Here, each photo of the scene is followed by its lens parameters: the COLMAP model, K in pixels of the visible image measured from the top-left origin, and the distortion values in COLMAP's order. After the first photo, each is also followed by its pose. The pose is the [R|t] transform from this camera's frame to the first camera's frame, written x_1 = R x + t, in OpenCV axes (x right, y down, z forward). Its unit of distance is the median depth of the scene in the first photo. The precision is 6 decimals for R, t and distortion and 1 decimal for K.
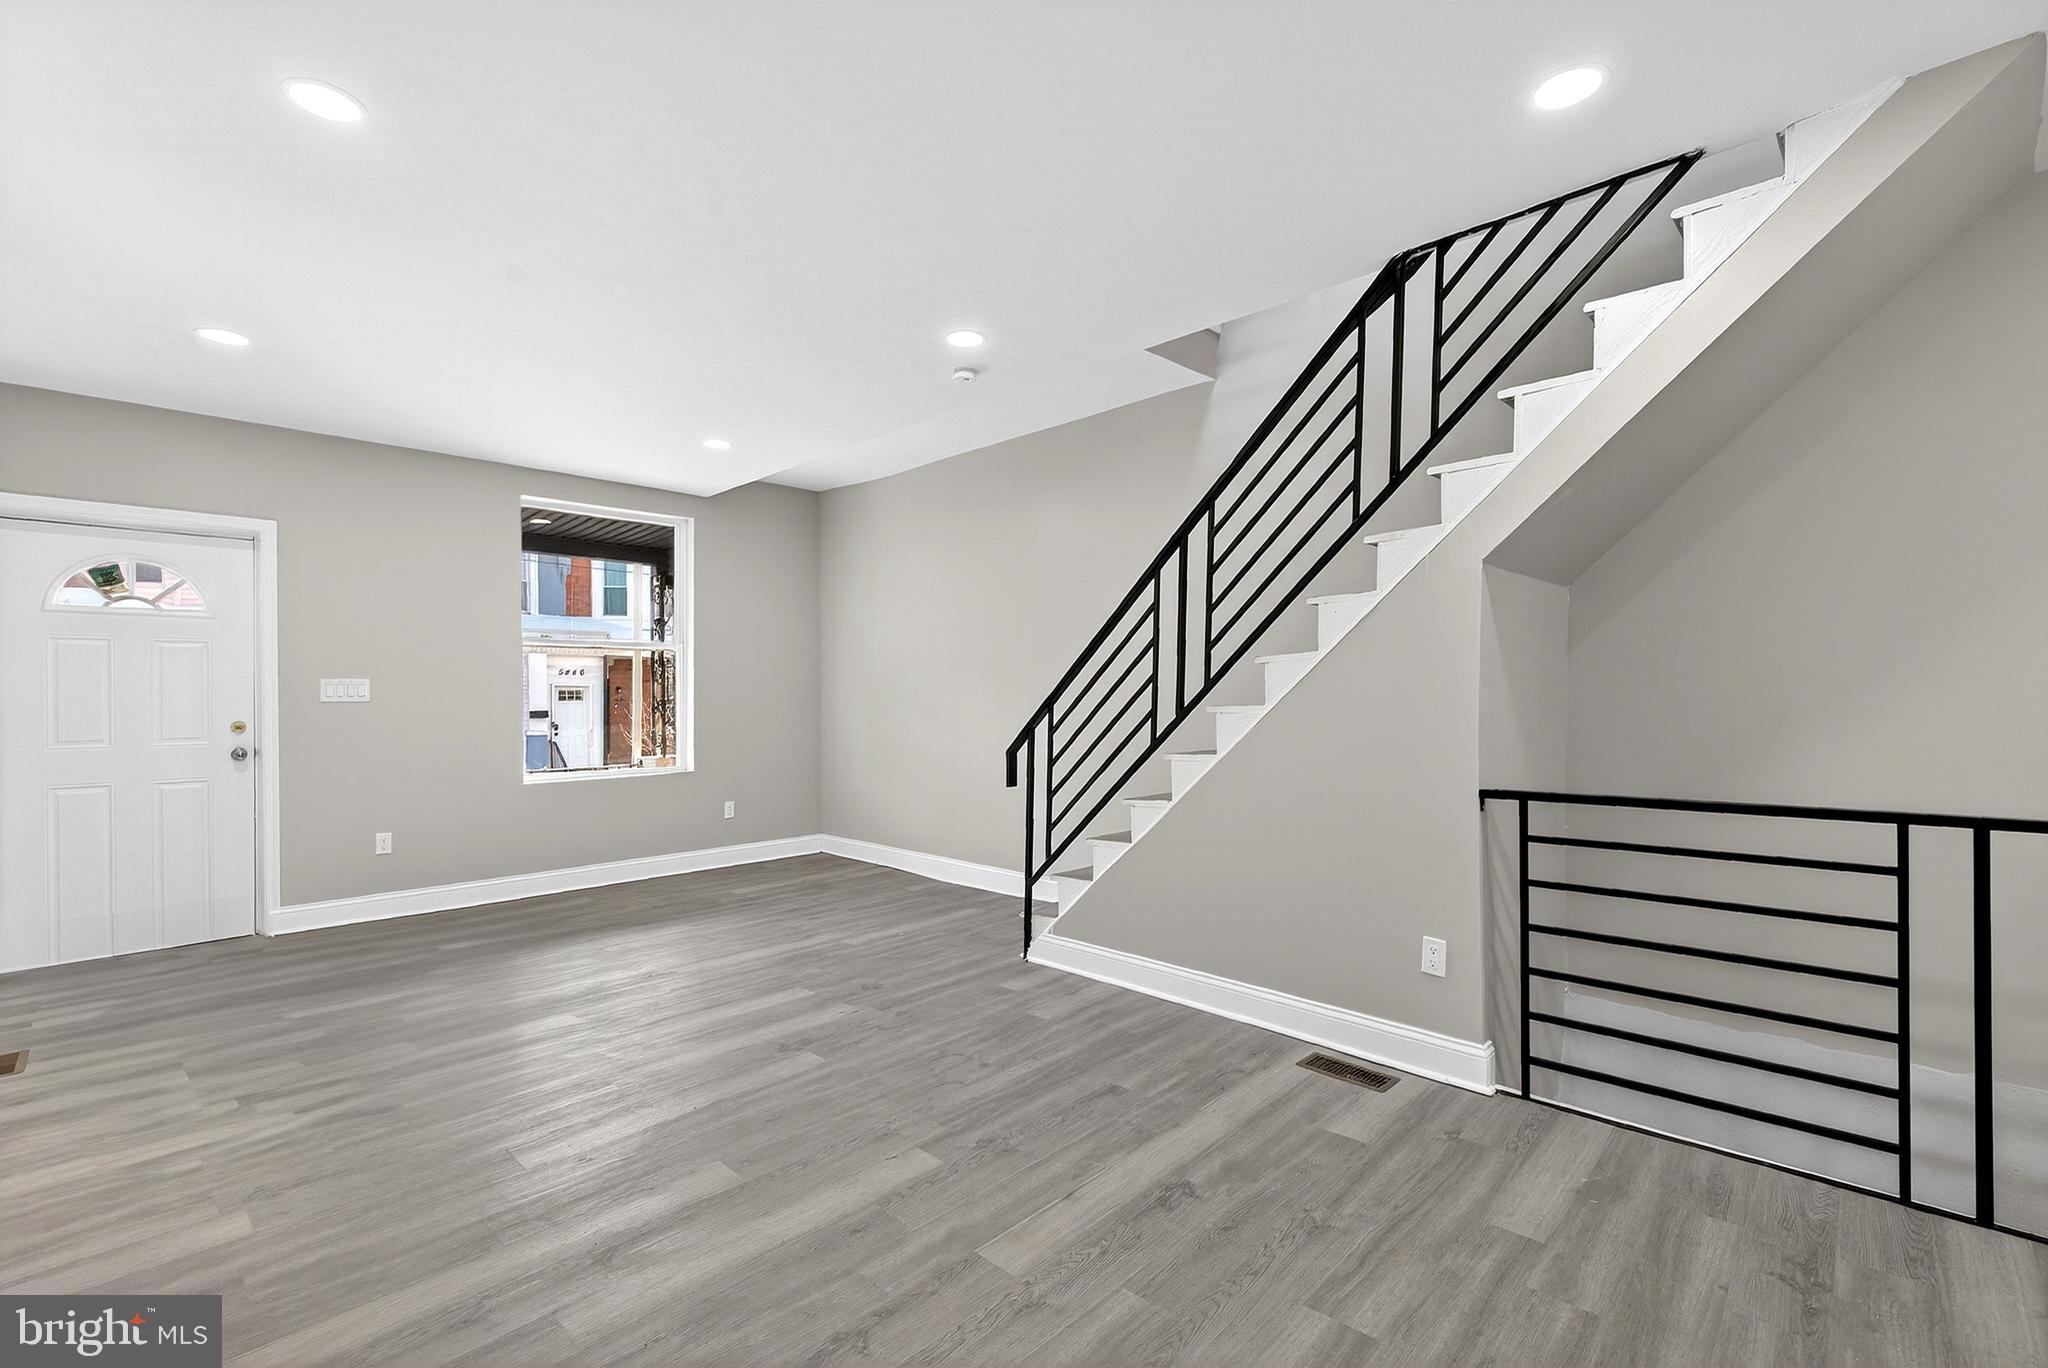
lens RADIAL K [[903.1, 0, 1026.6], [0, 903.1, 701.1], [0, 0, 1]] dist [0.009693, -0.001657]
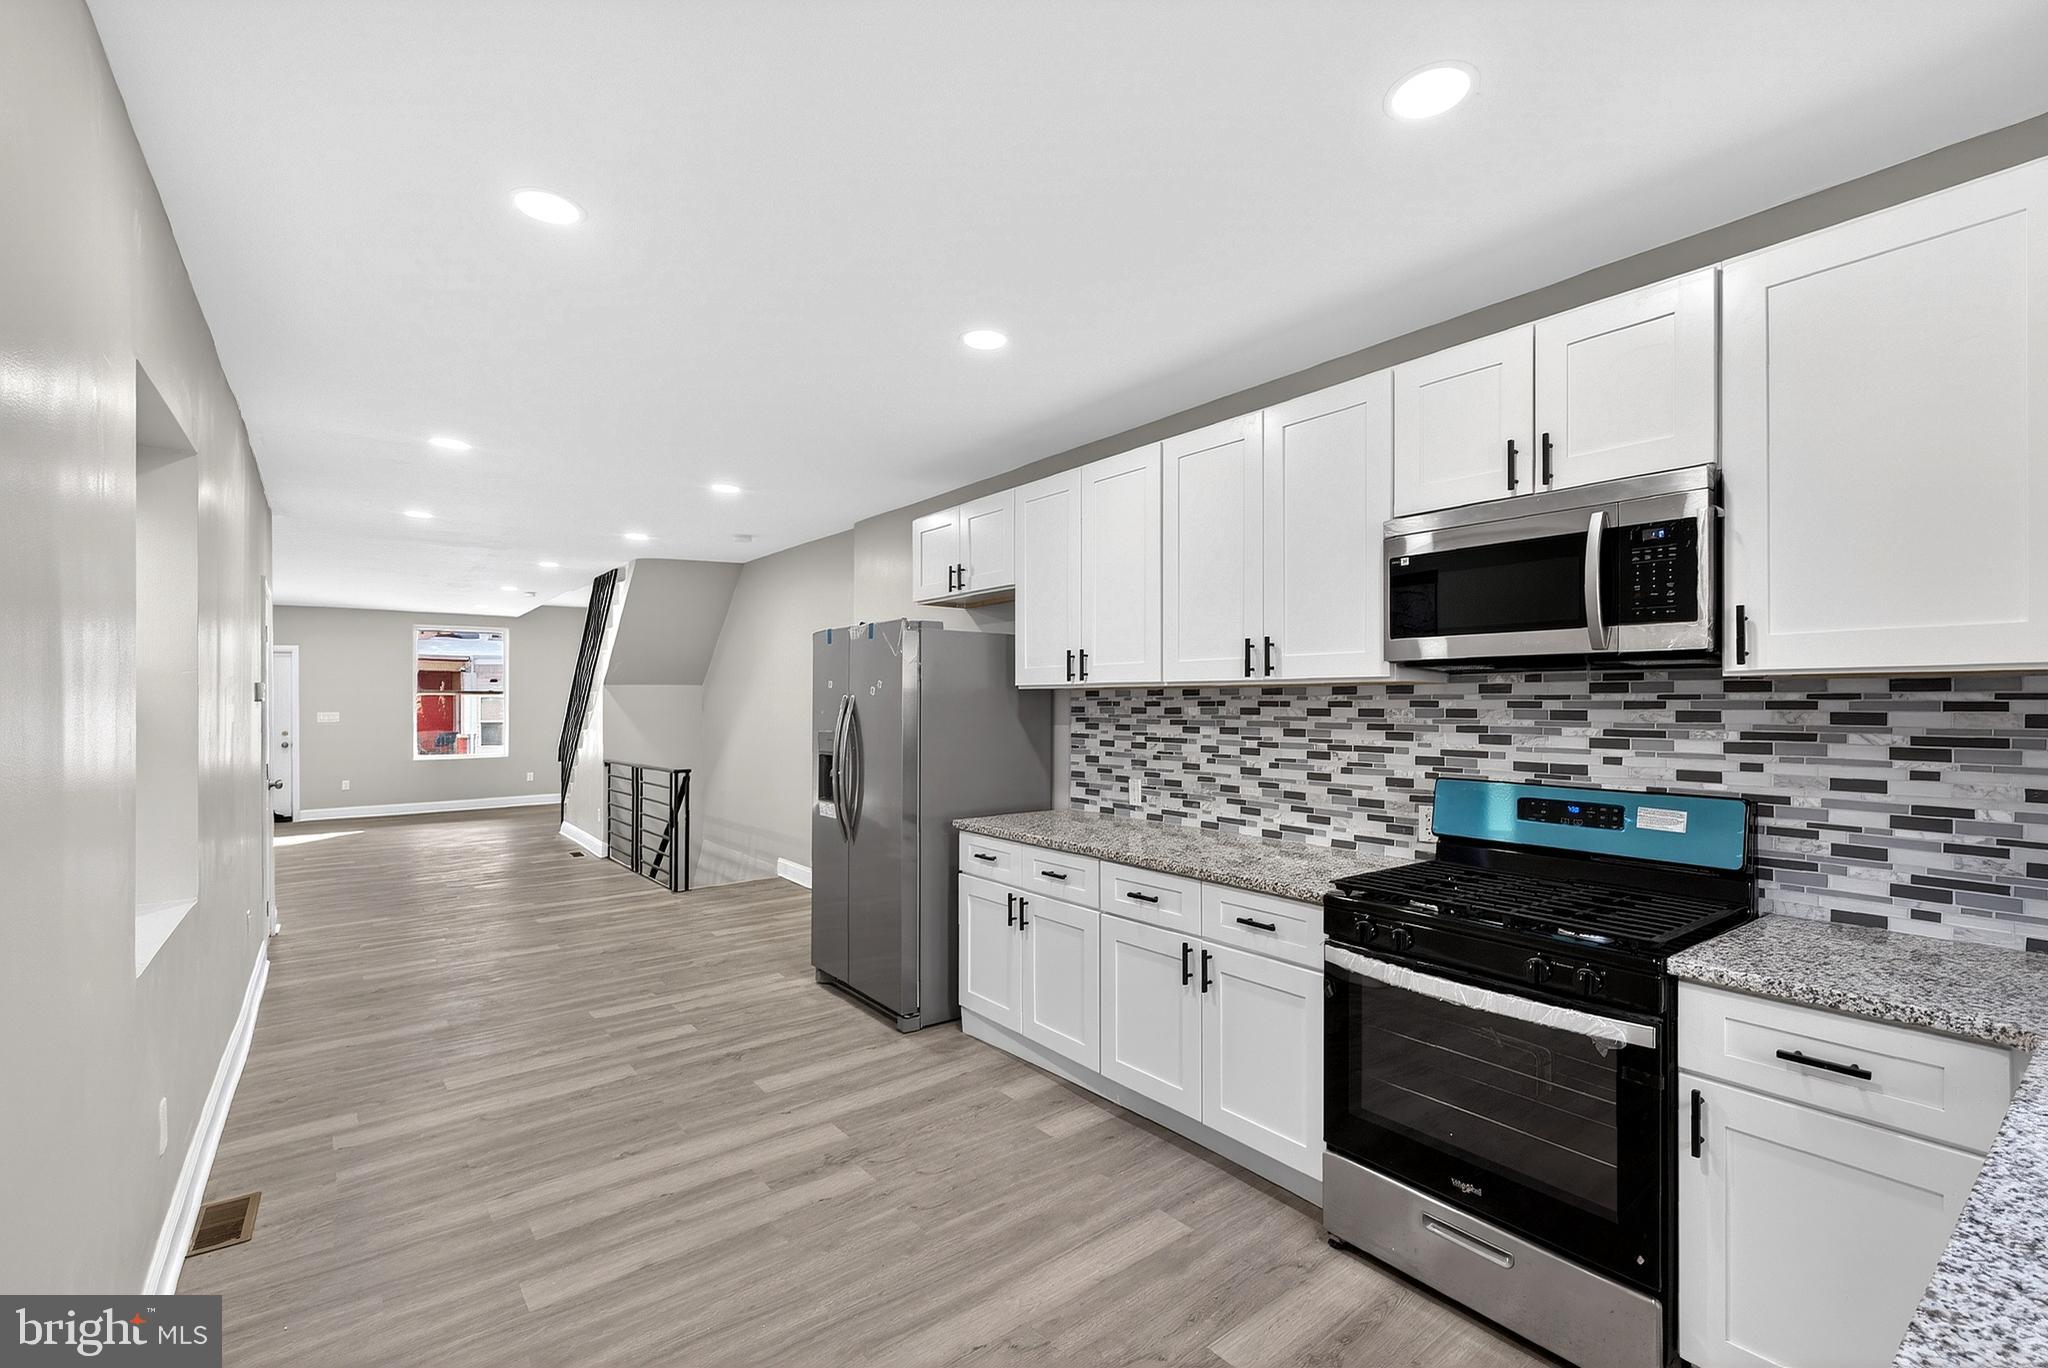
lens RADIAL K [[903.1, 0, 1040.8], [0, 903.1, 697.3], [0, 0, 1]] dist [0.009693, -0.001657]
pose [[0.991311, 0.003715, -0.131484, 2.160318], [-0.004934, 0.999948, -0.008946, -0.083392], [0.131444, 0.009517, 0.991278, -1.678849]]
